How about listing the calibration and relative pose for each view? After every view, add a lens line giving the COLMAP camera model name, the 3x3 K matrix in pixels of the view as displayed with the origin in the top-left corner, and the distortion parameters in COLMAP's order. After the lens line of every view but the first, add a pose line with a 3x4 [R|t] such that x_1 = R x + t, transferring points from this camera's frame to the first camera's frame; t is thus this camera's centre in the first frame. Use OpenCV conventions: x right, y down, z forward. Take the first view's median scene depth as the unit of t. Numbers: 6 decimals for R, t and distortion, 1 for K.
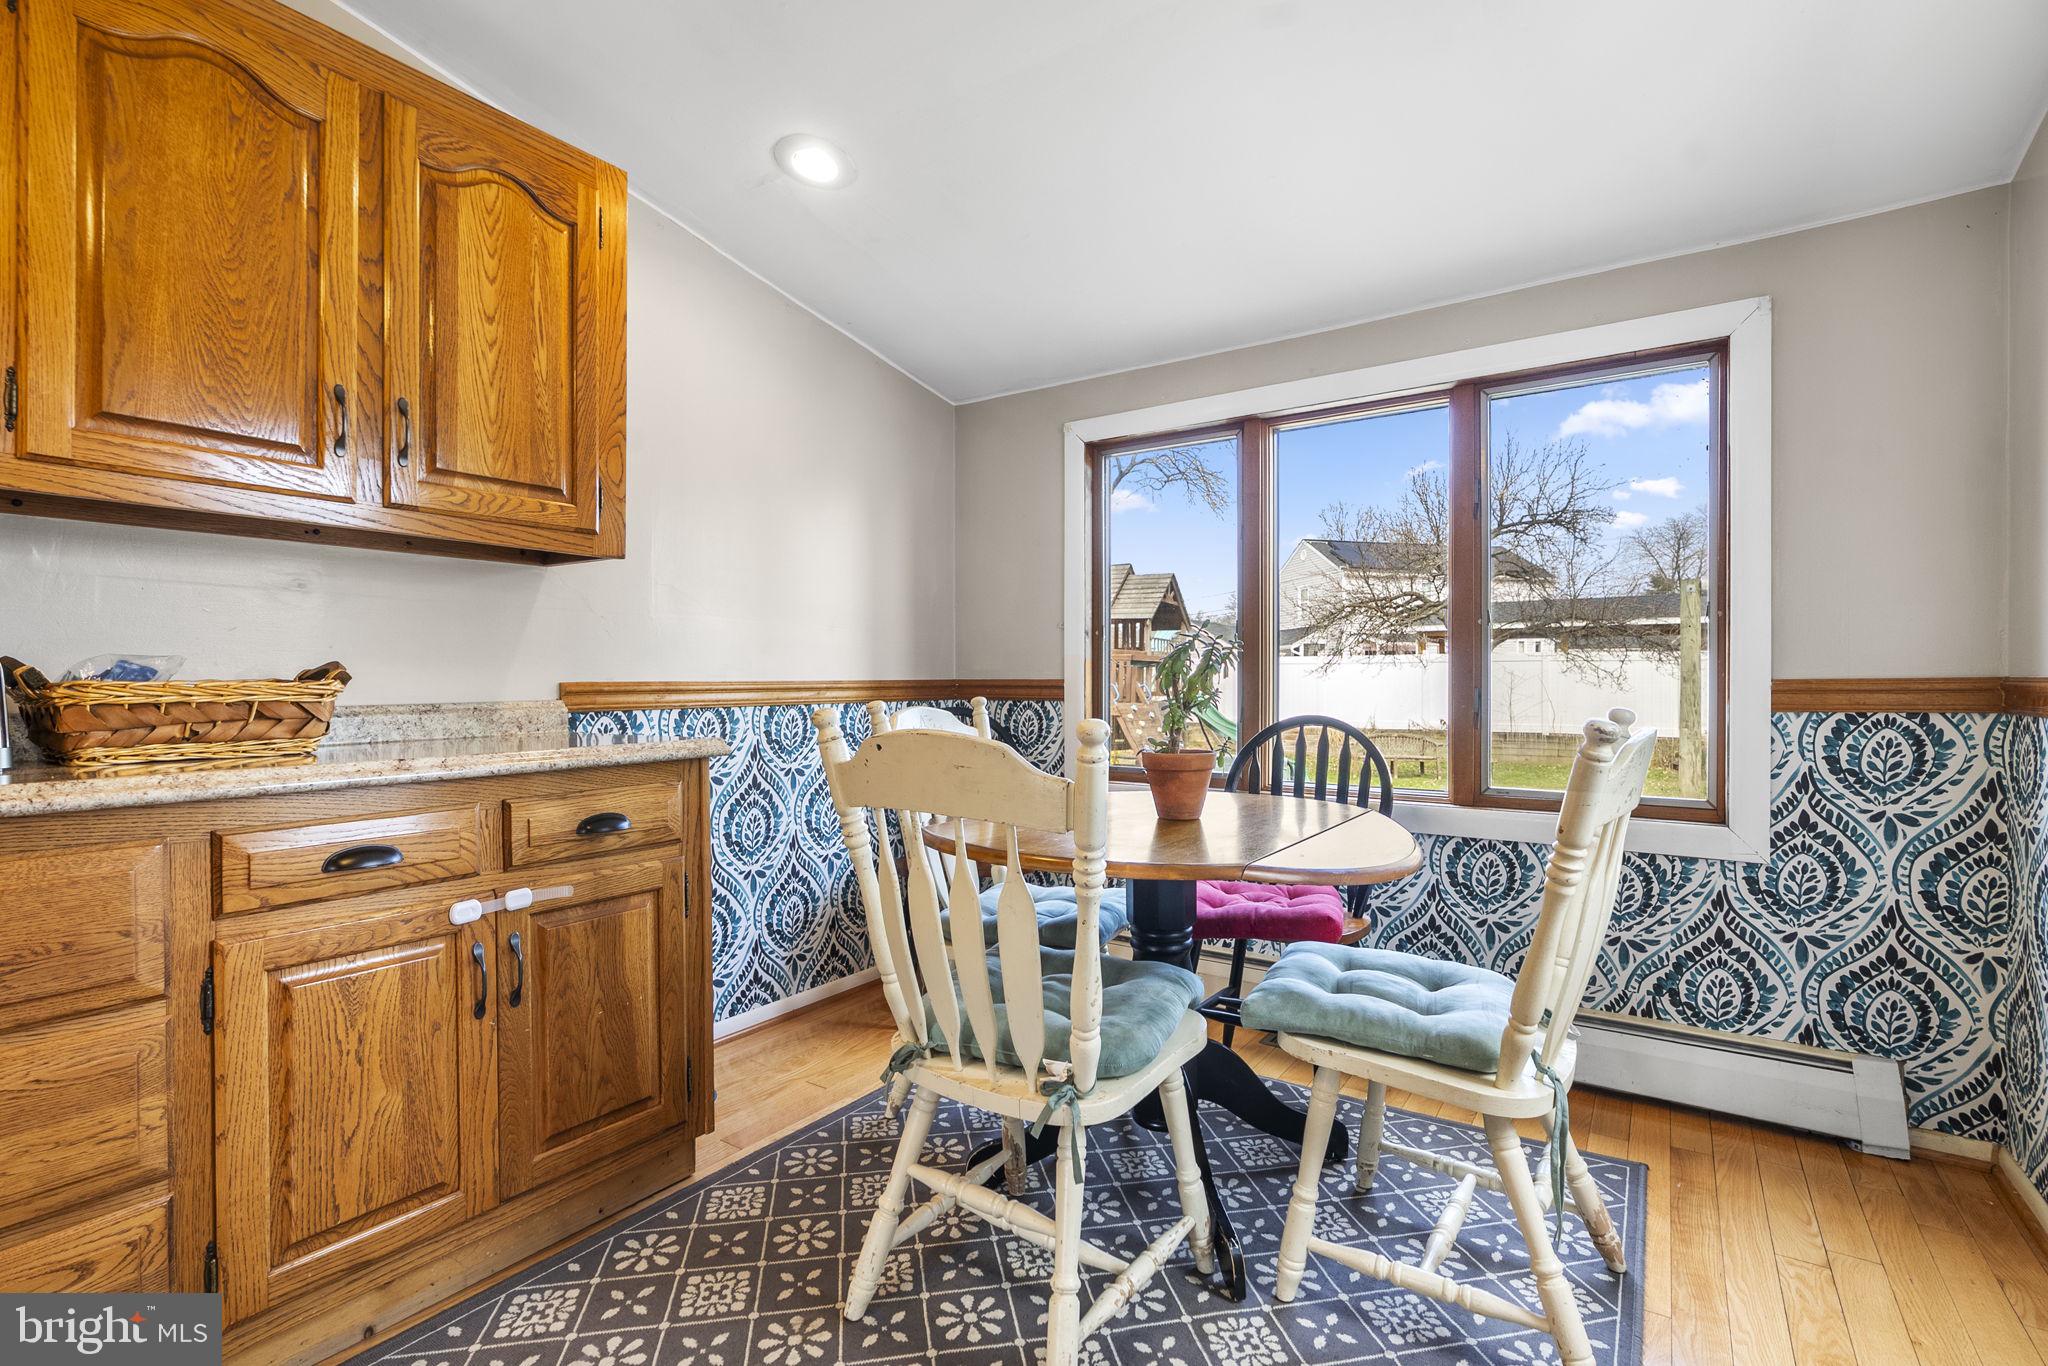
lens RADIAL K [[933.4, 0, 1021.0], [0, 933.4, 685.4], [0, 0, 1]] dist [-0.007634, 0.001923]
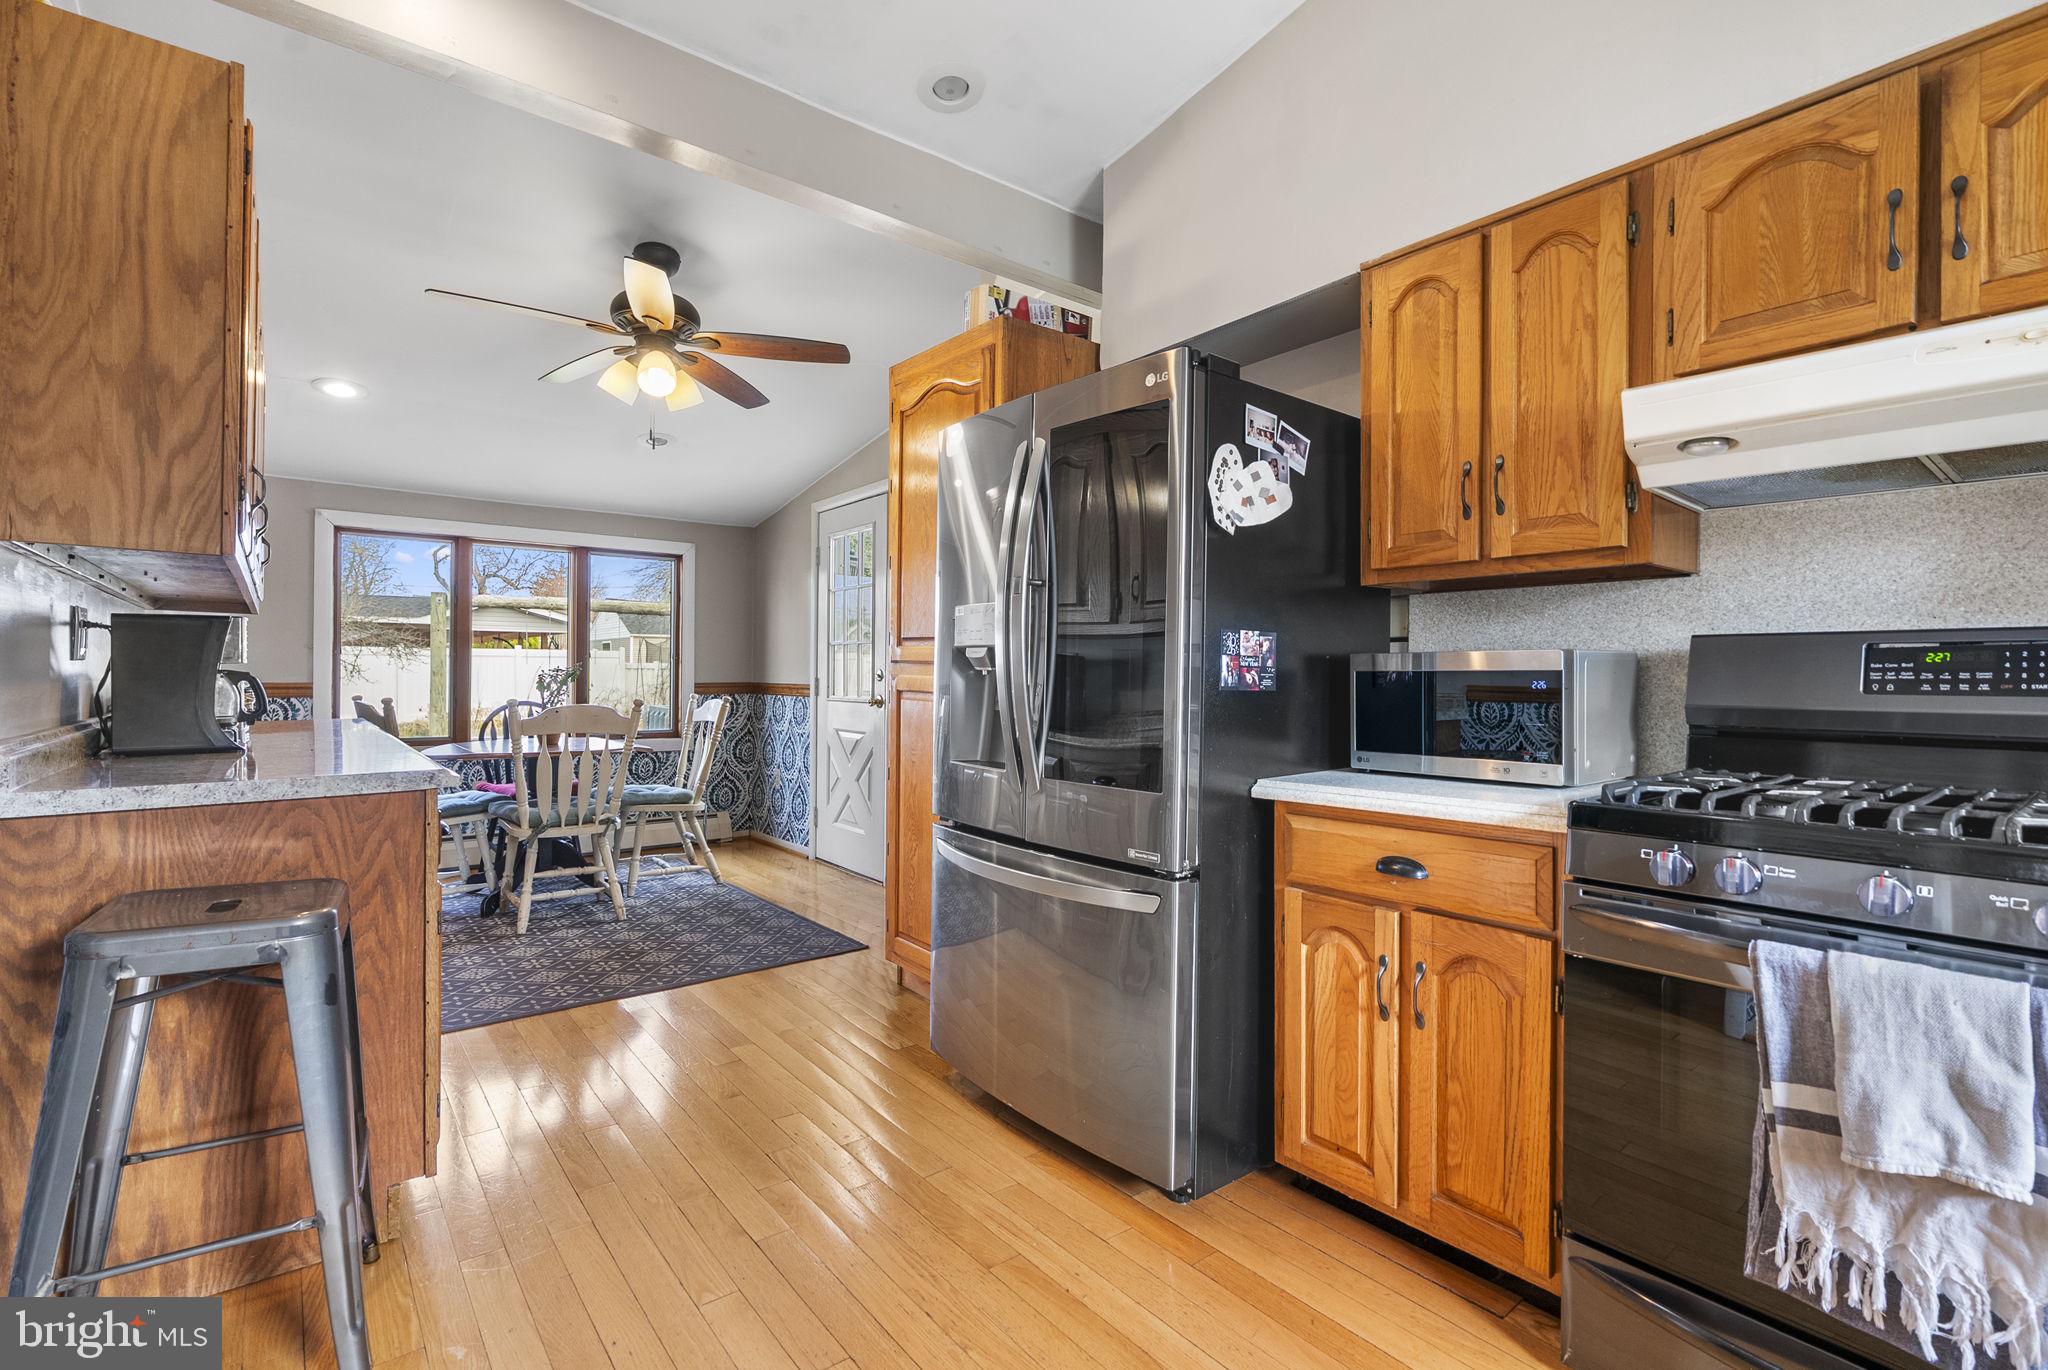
lens RADIAL K [[933.4, 0, 1029.3], [0, 933.4, 672.8], [0, 0, 1]] dist [-0.007634, 0.001923]
pose [[0.292546, 0.004151, 0.956243, -1.707255], [-0.001694, 0.999991, -0.003823, -0.029872], [-0.956250, -0.000502, 0.292550, -0.839305]]
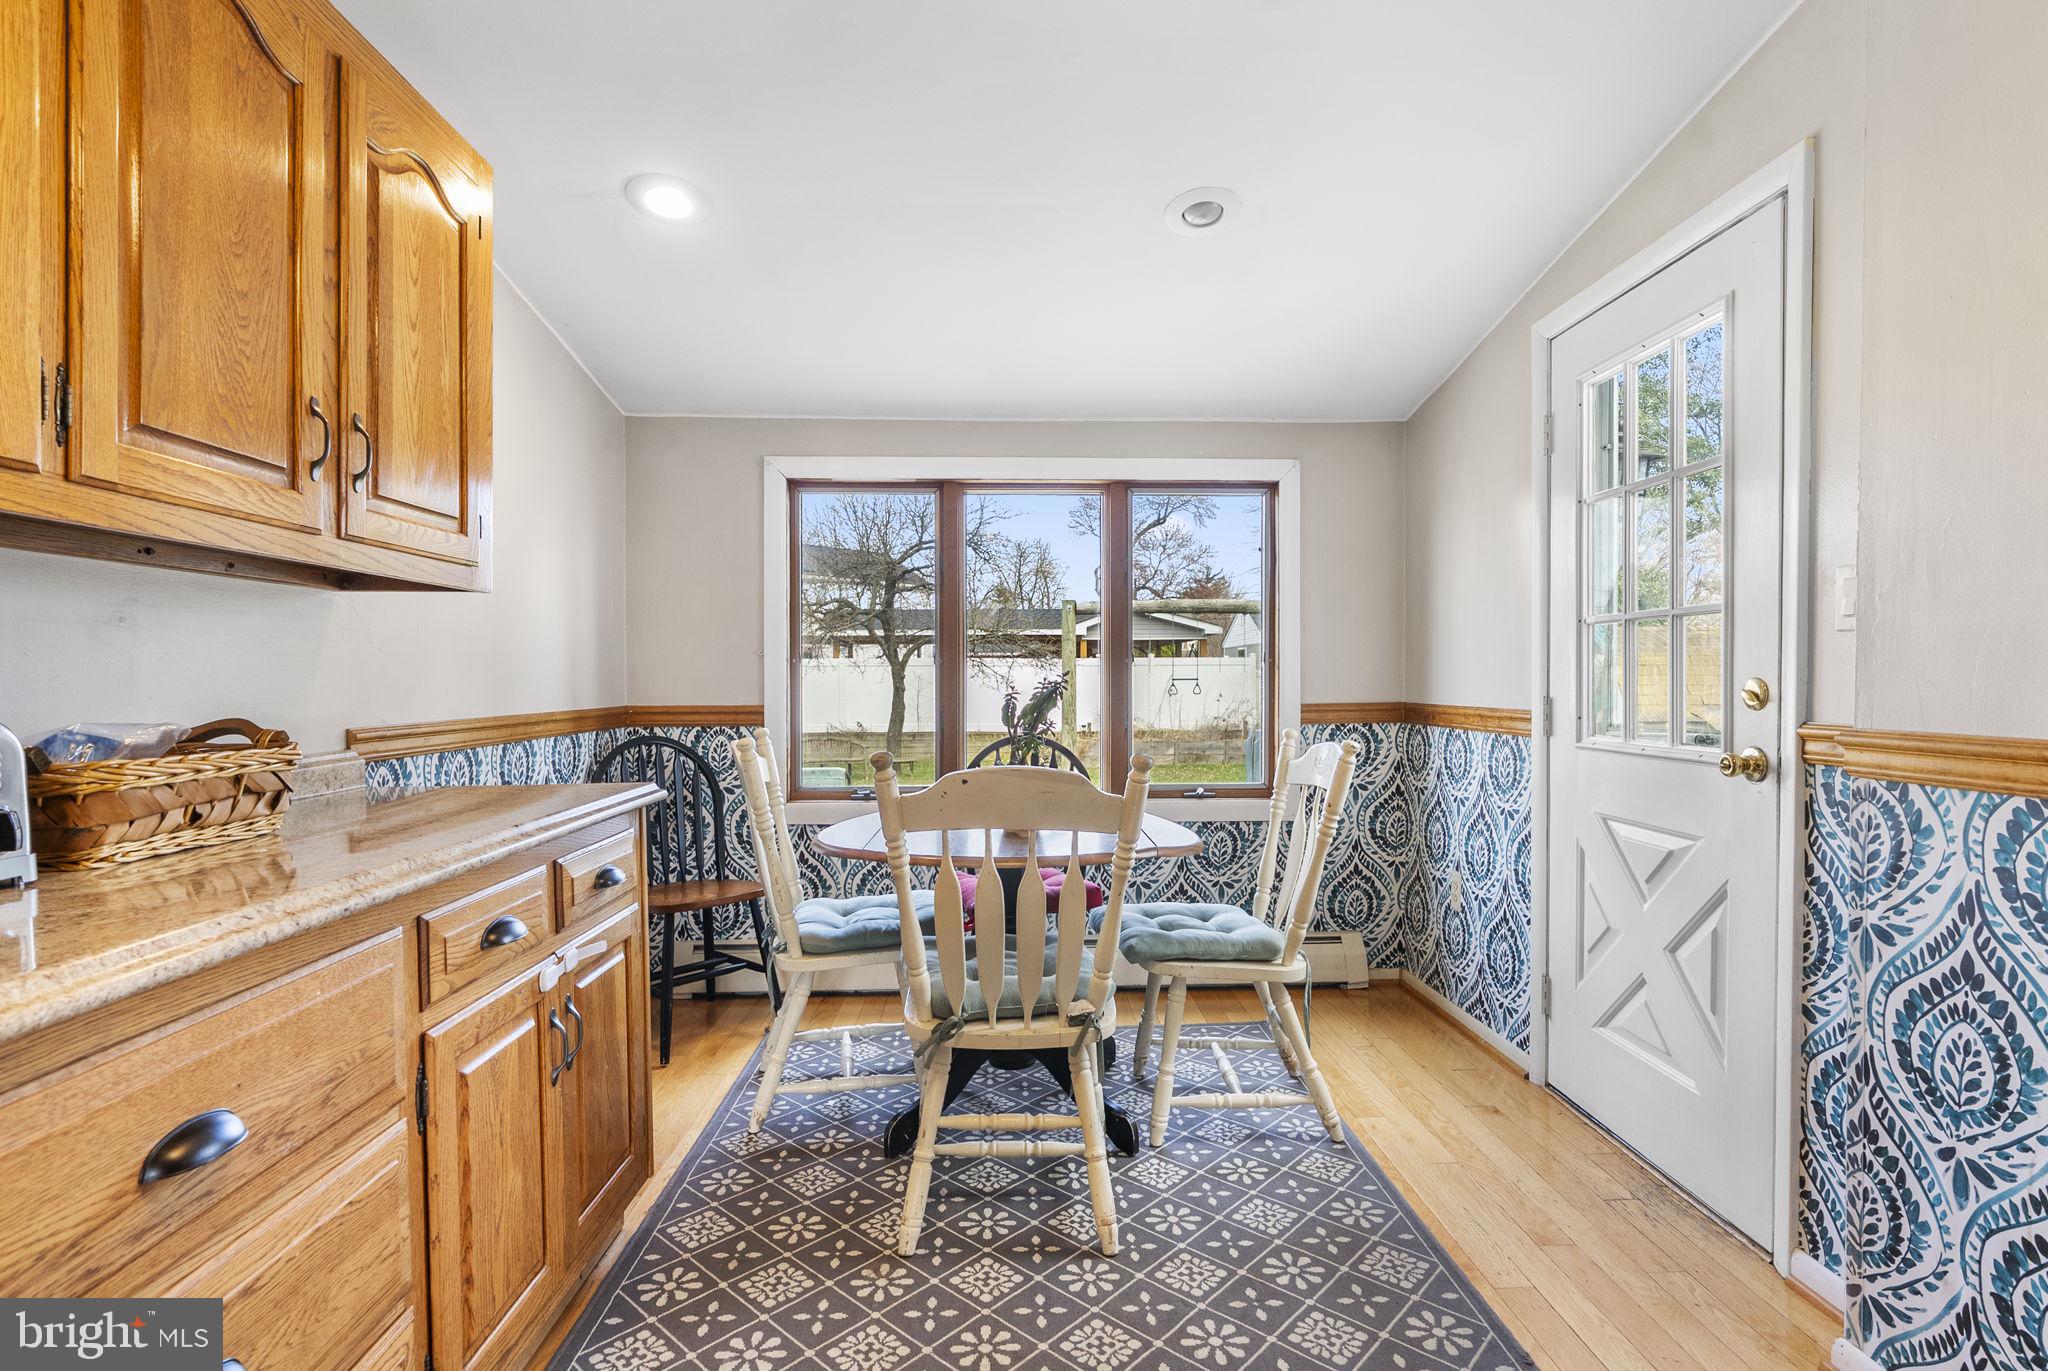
lens RADIAL K [[1001.3, 0, 1031.8], [0, 1001.3, 693.6], [0, 0, 1]] dist [-0.006682, 0.000710]
pose [[0.805303, -0.010408, 0.592772, -0.621583], [0.006302, 0.999940, 0.008995, -0.045868], [-0.592830, -0.003508, 0.805320, -0.106315]]
